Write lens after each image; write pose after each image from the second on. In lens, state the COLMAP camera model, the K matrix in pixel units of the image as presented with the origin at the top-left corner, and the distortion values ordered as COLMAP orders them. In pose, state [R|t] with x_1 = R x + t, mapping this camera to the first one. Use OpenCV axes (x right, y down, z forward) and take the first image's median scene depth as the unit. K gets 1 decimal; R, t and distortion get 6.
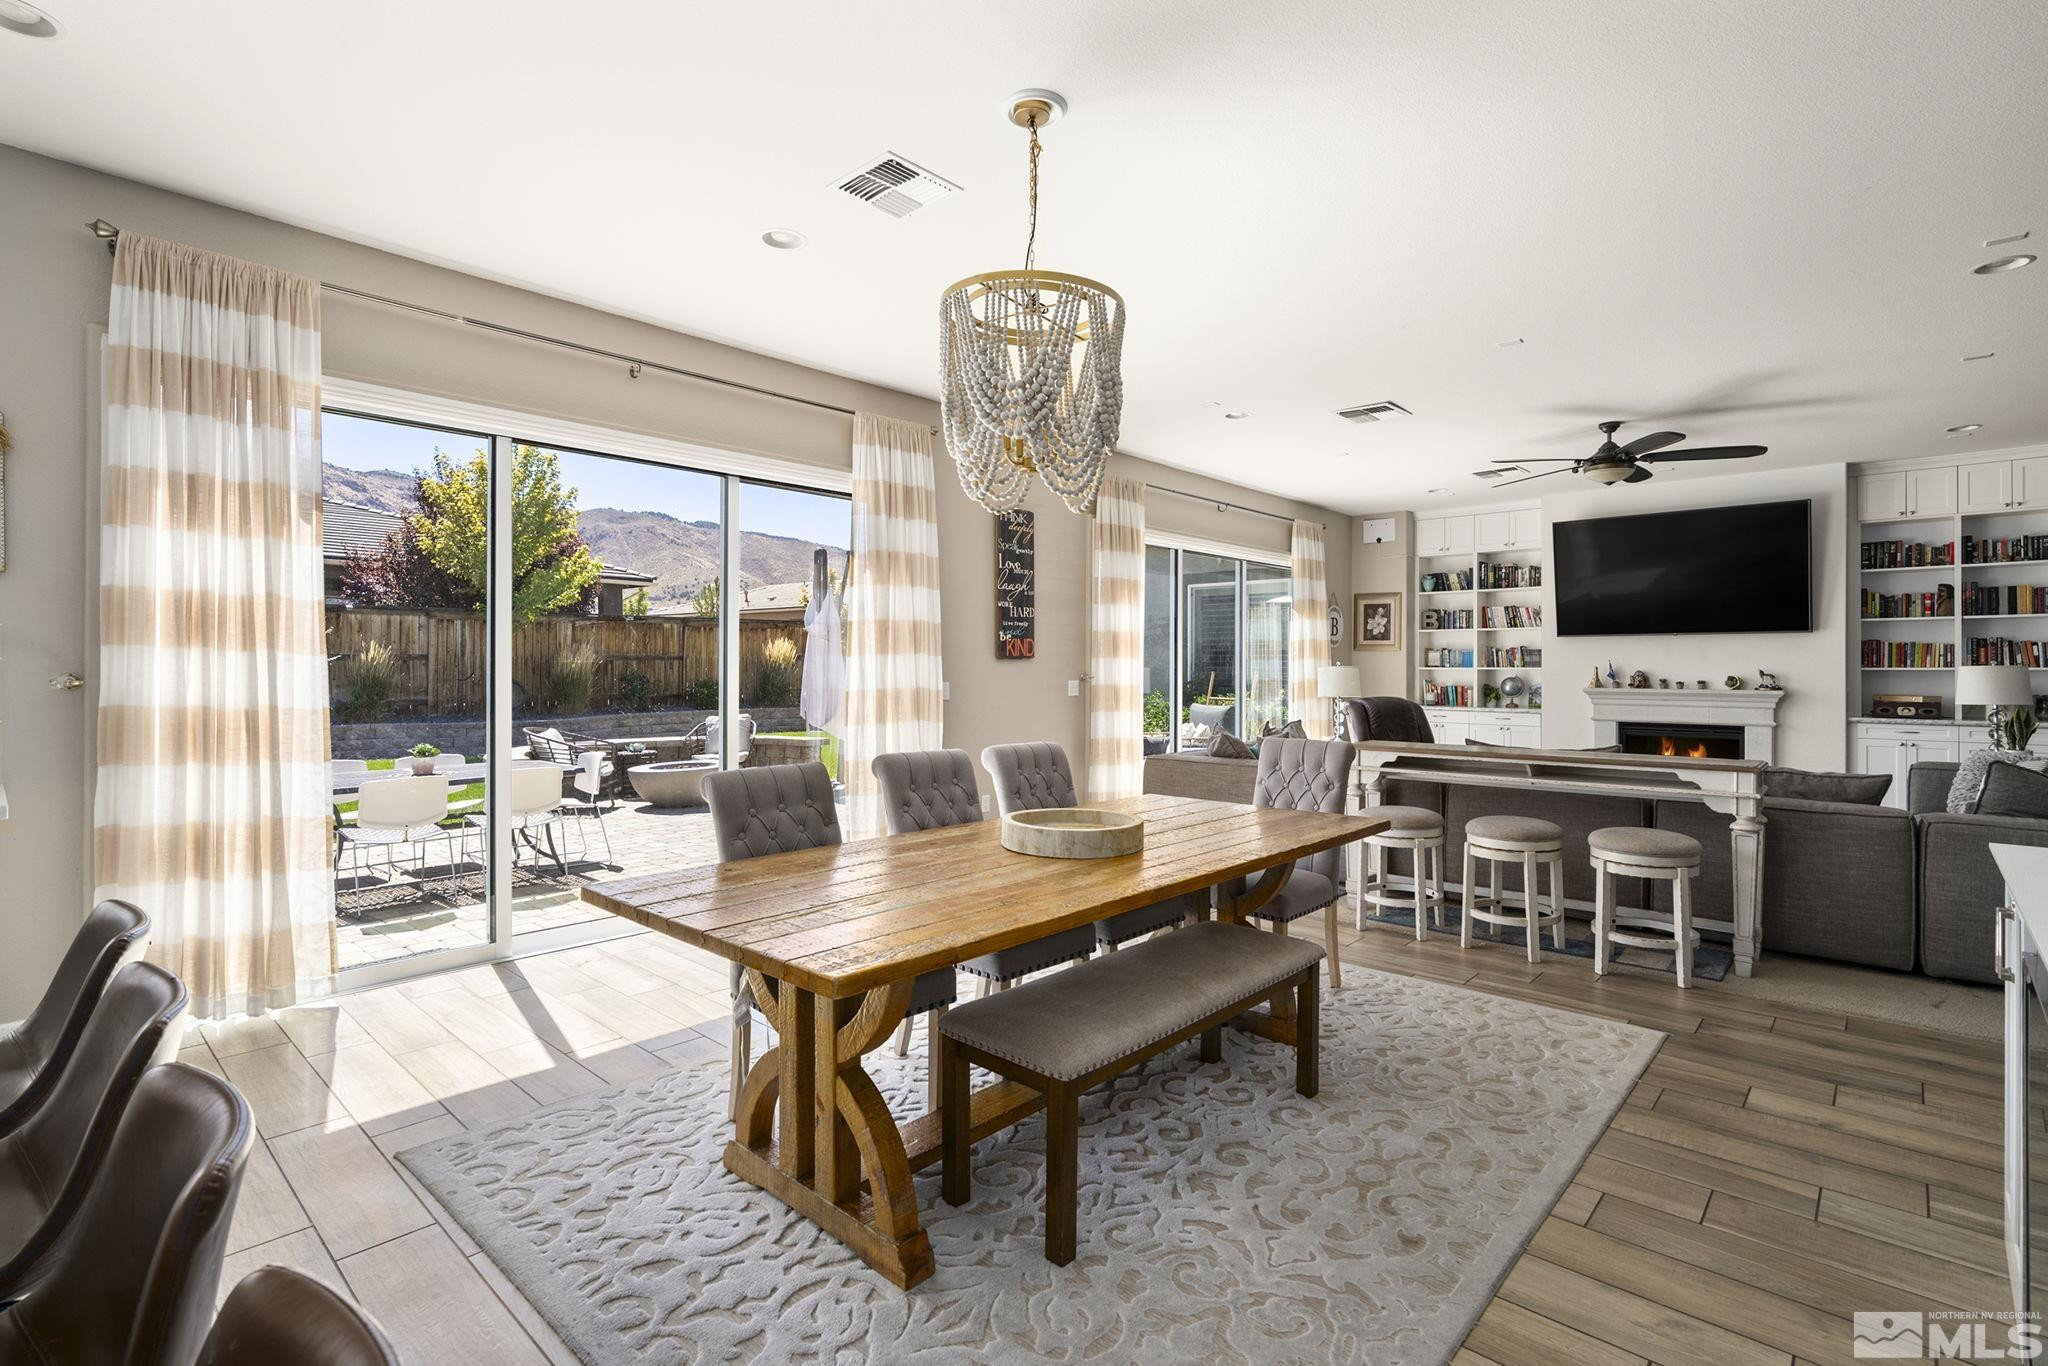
lens RADIAL K [[960.5, 0, 1026.0], [0, 960.5, 671.2], [0, 0, 1]] dist [0.002398, 0.000403]
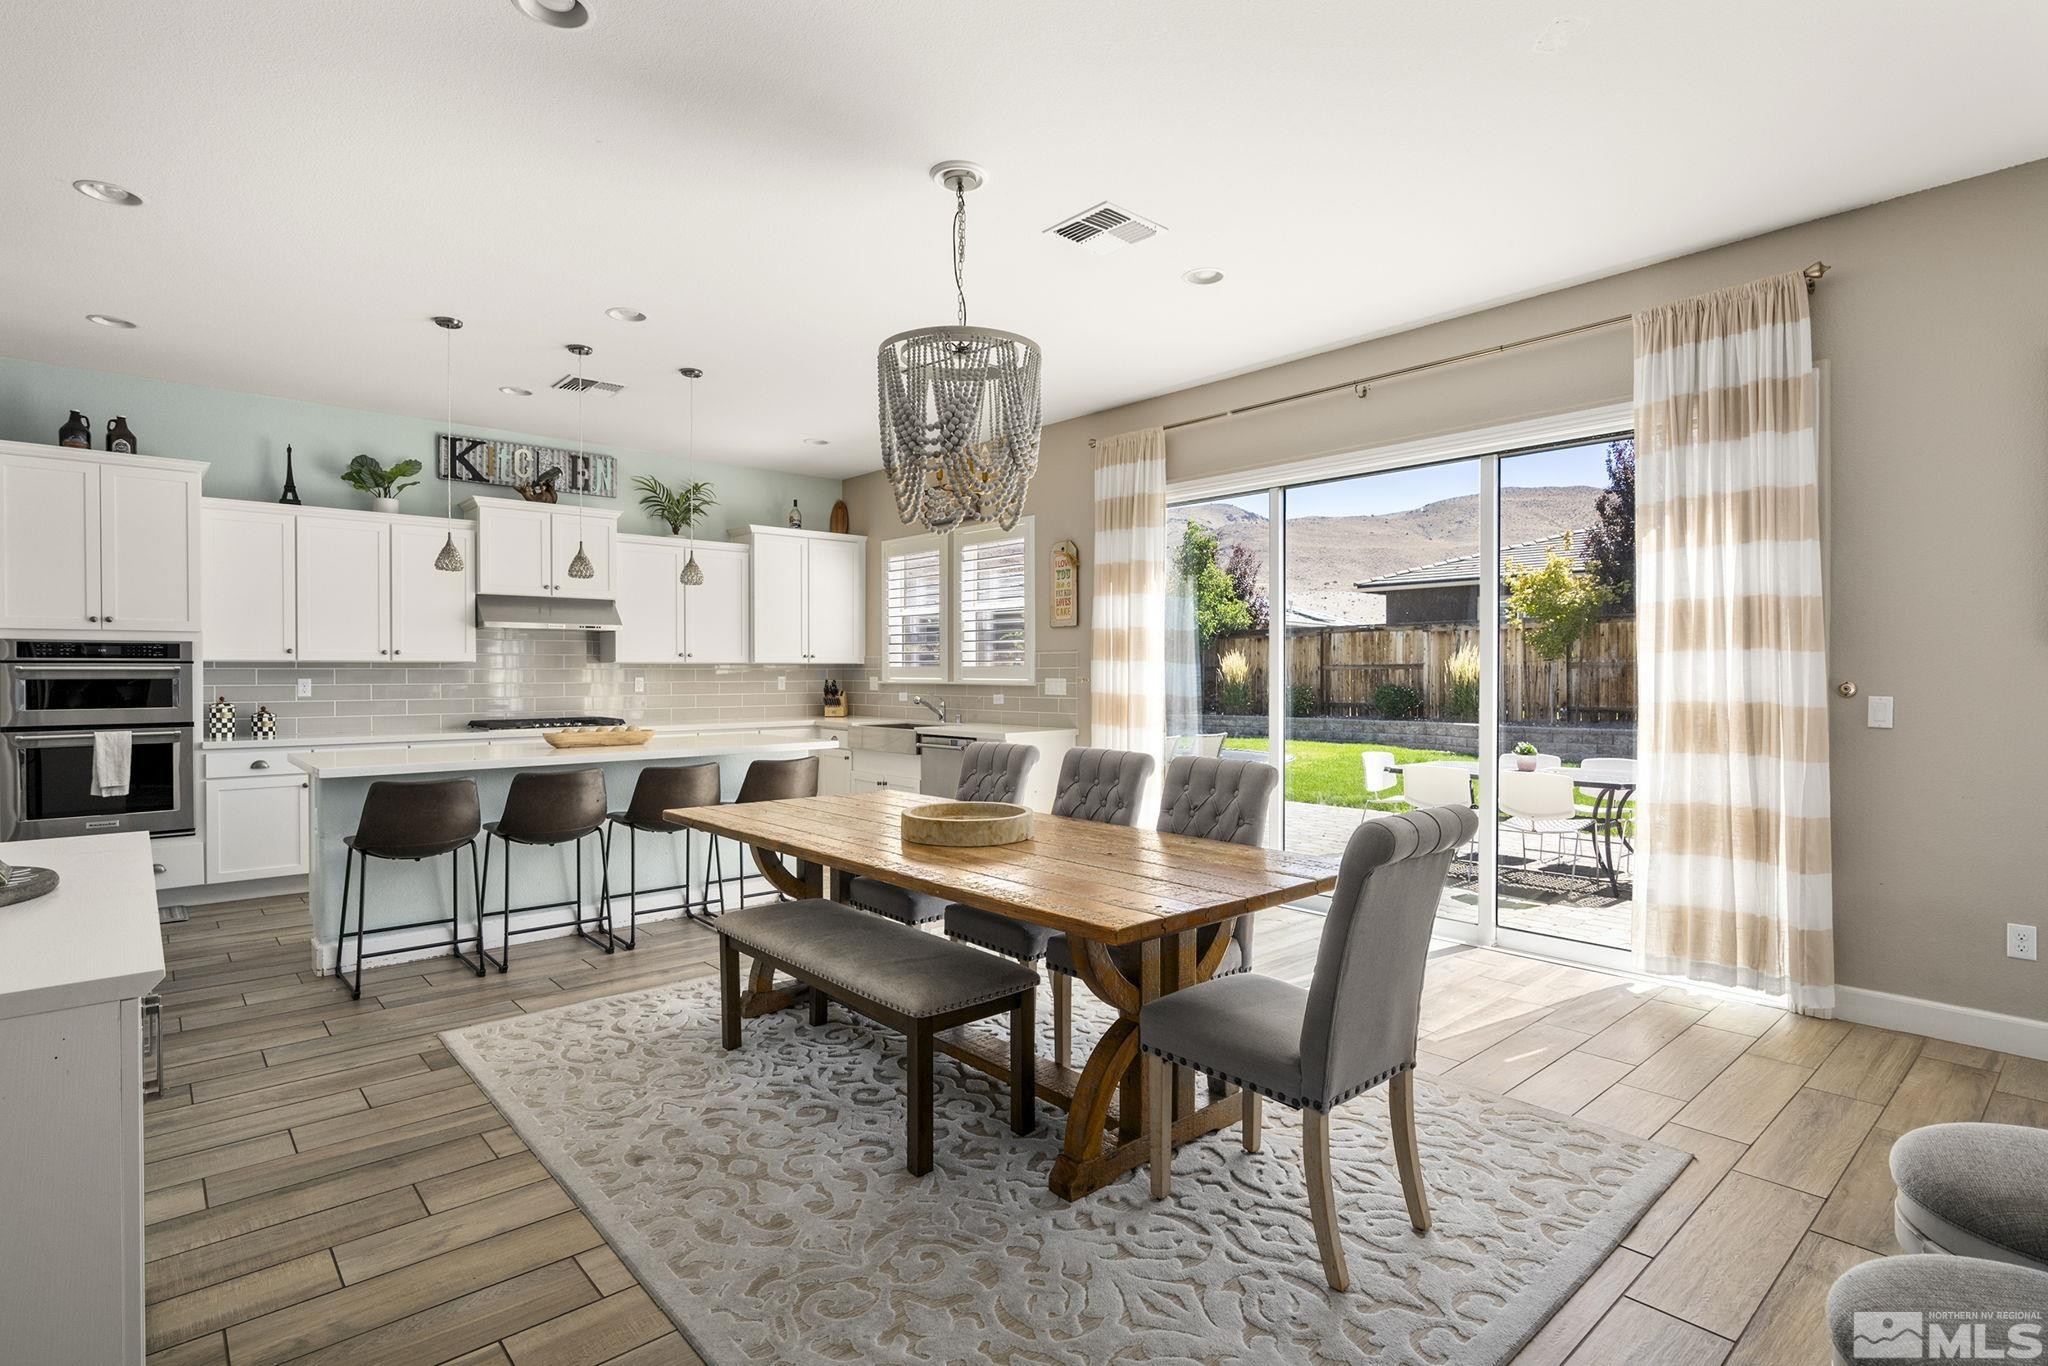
lens RADIAL K [[1003.3, 0, 1024.0], [0, 1003.3, 683.0], [0, 0, 1]] dist [0.000225, 0.001049]
pose [[-0.100779, 0.008726, -0.994871, 1.080271], [-0.002796, 0.999955, 0.009054, 0.000123], [0.994905, 0.003694, -0.100750, 1.097042]]
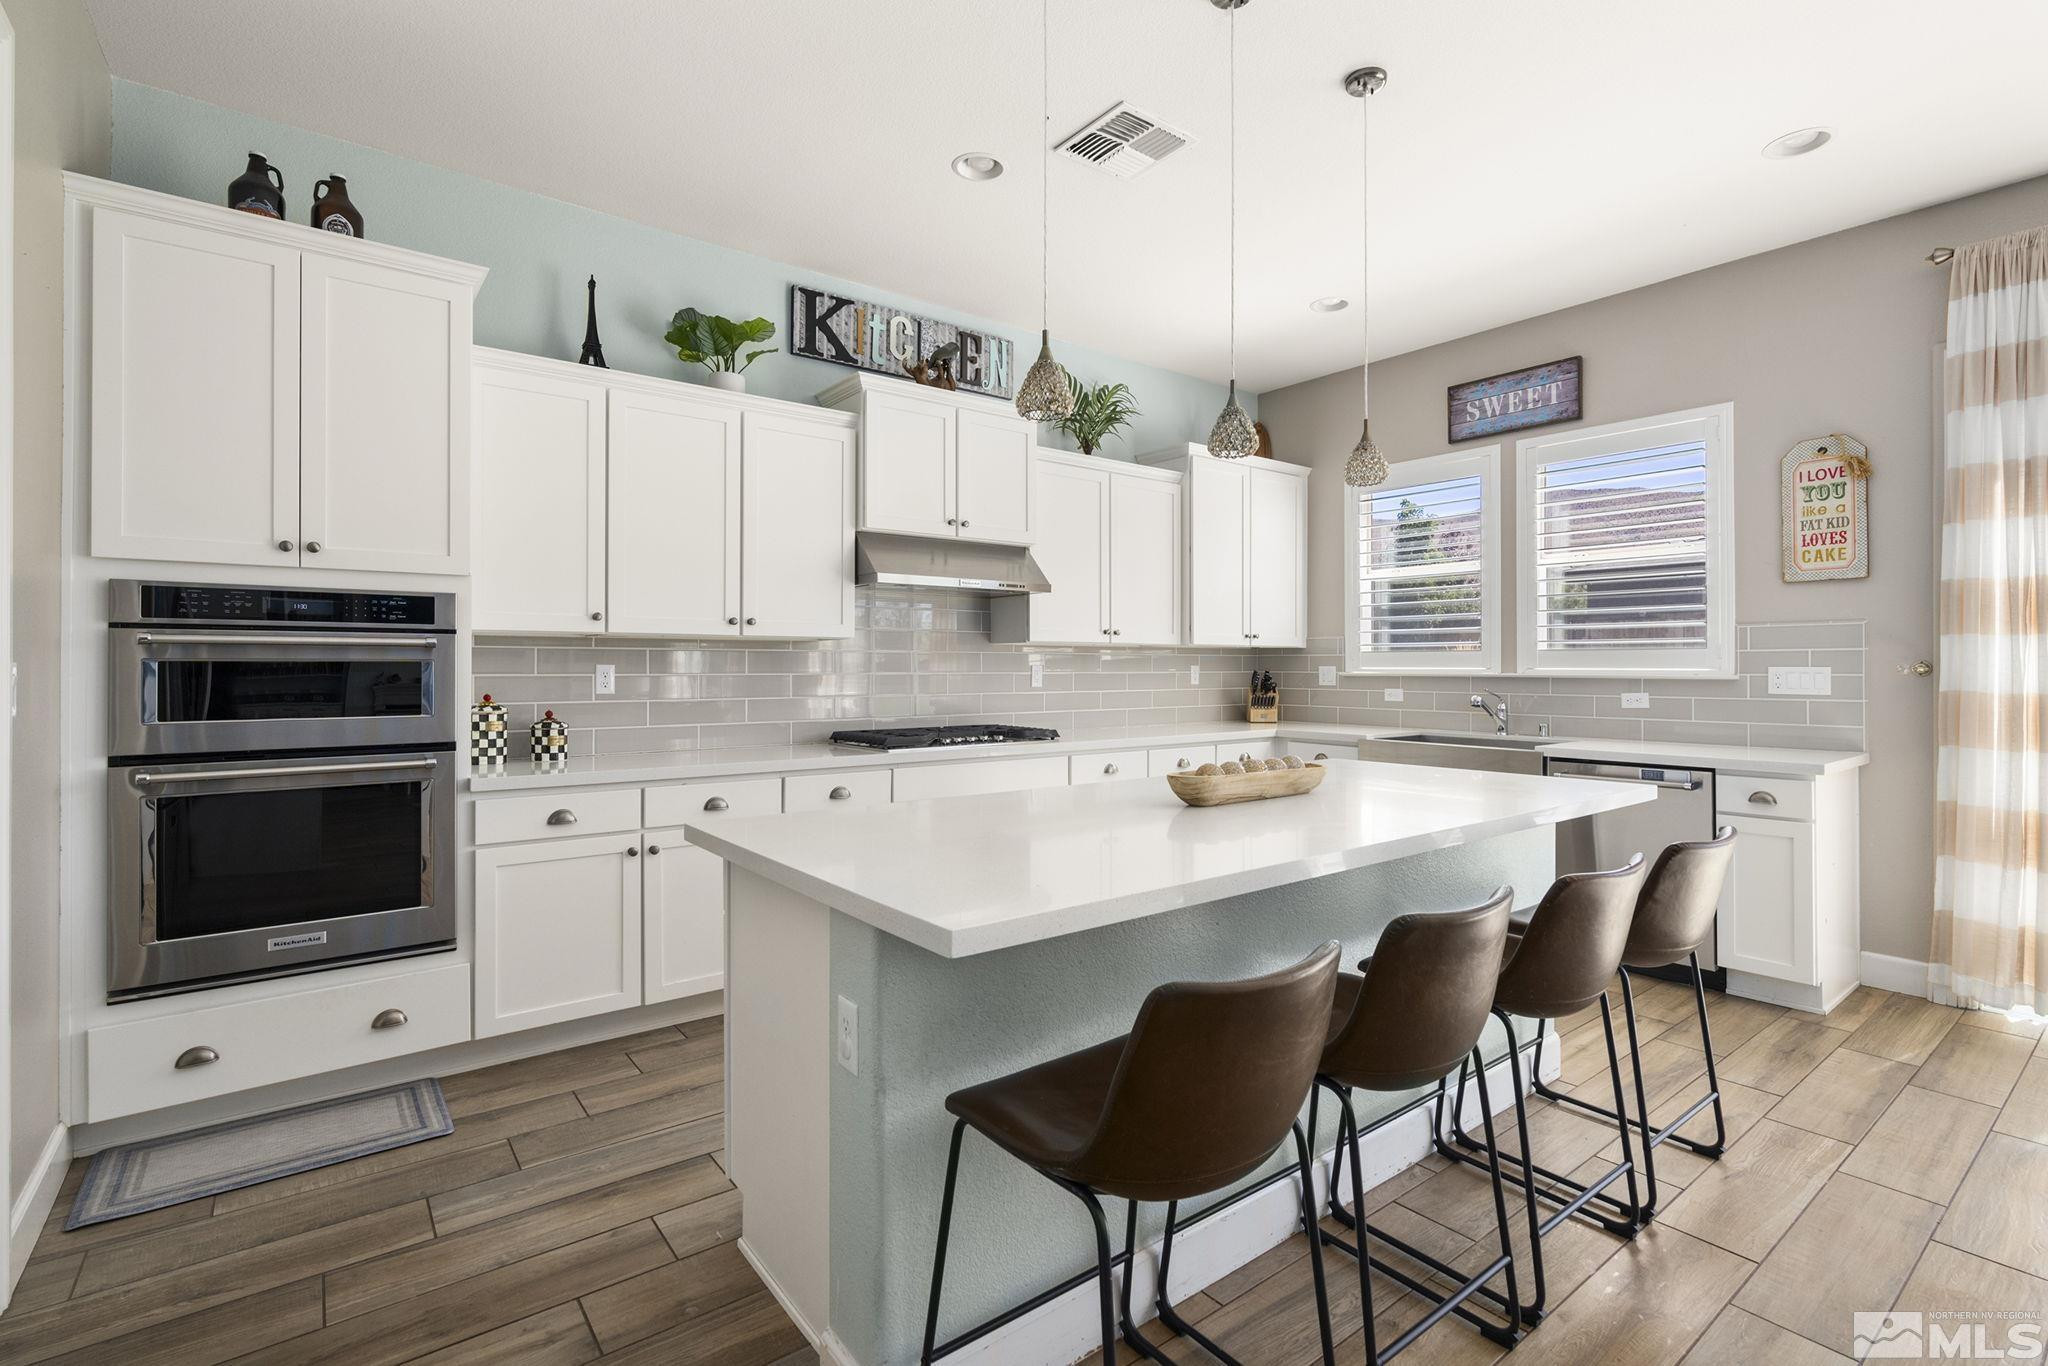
lens RADIAL K [[934.0, 0, 1032.5], [0, 934.0, 667.5], [0, 0, 1]] dist [-0.004282, 0.000102]
pose [[-0.167914, -0.001540, -0.985800, 0.260149], [-0.004583, 0.999989, -0.000782, 0.015856], [0.985791, 0.004387, -0.167920, 0.162496]]
